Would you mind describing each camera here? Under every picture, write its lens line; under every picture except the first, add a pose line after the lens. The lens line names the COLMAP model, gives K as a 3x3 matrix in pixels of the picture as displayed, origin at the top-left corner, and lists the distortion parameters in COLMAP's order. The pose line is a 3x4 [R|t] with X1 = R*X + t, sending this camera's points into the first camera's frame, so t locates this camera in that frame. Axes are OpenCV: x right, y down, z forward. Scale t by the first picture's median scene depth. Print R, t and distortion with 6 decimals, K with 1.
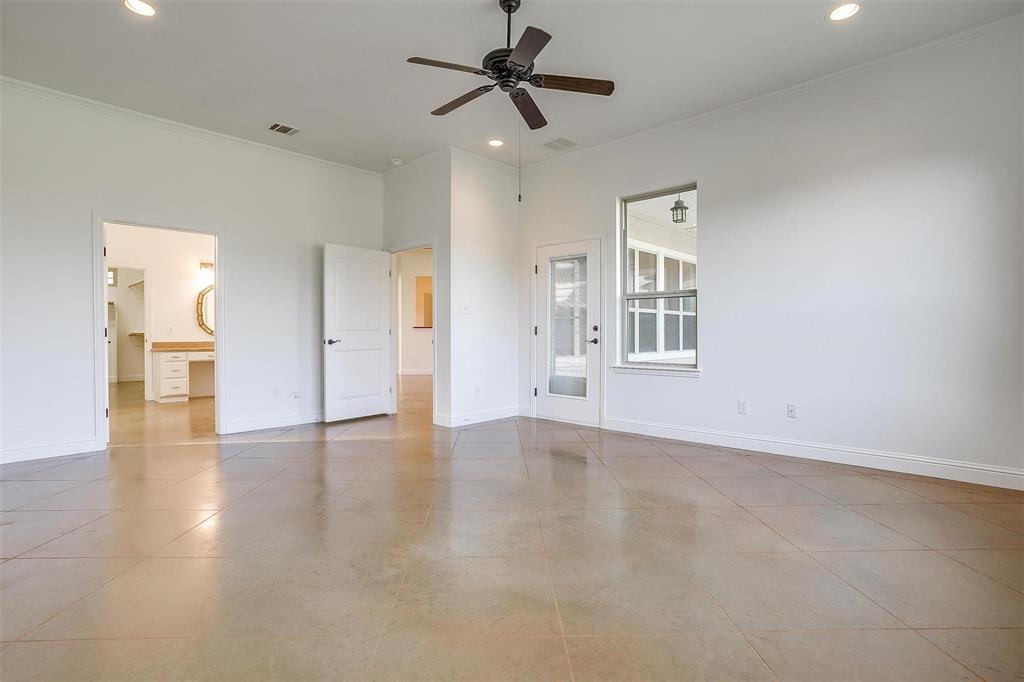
lens RADIAL K [[495.5, 0, 512.6], [0, 495.5, 338.4], [0, 0, 1]] dist [-0.033703, 0.015752]
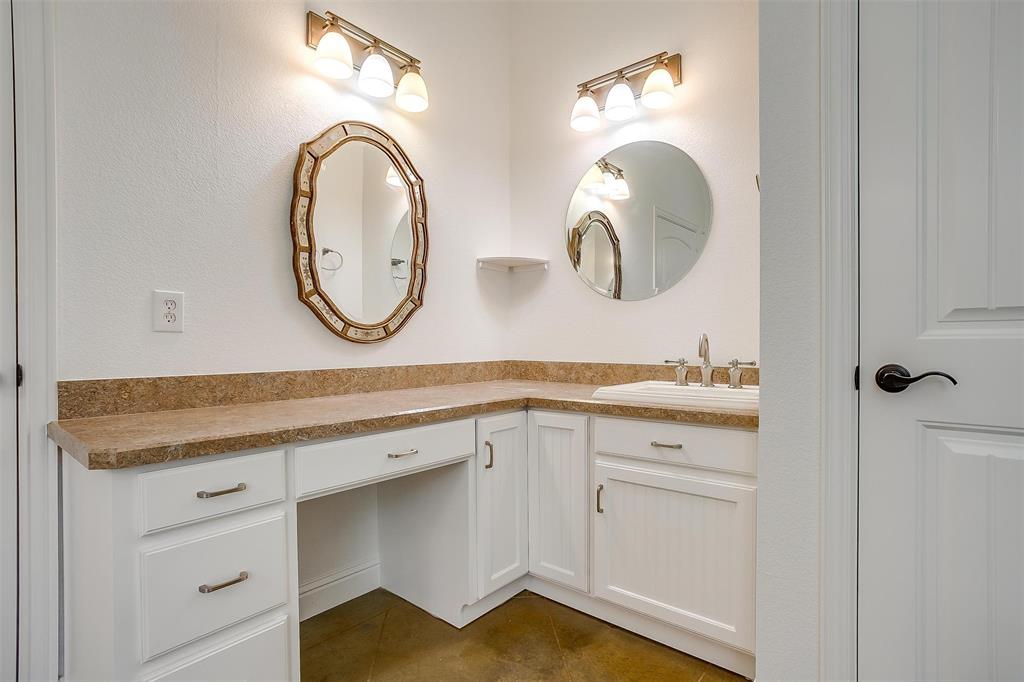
lens RADIAL K [[495.5, 0, 511.0], [0, 495.5, 343.6], [0, 0, 1]] dist [-0.033703, 0.015752]
pose [[0.997655, -0.002674, 0.068395, -0.602085], [0.002660, 0.999996, 0.000306, -0.005518], [-0.068395, -0.000123, 0.997658, 0.833531]]
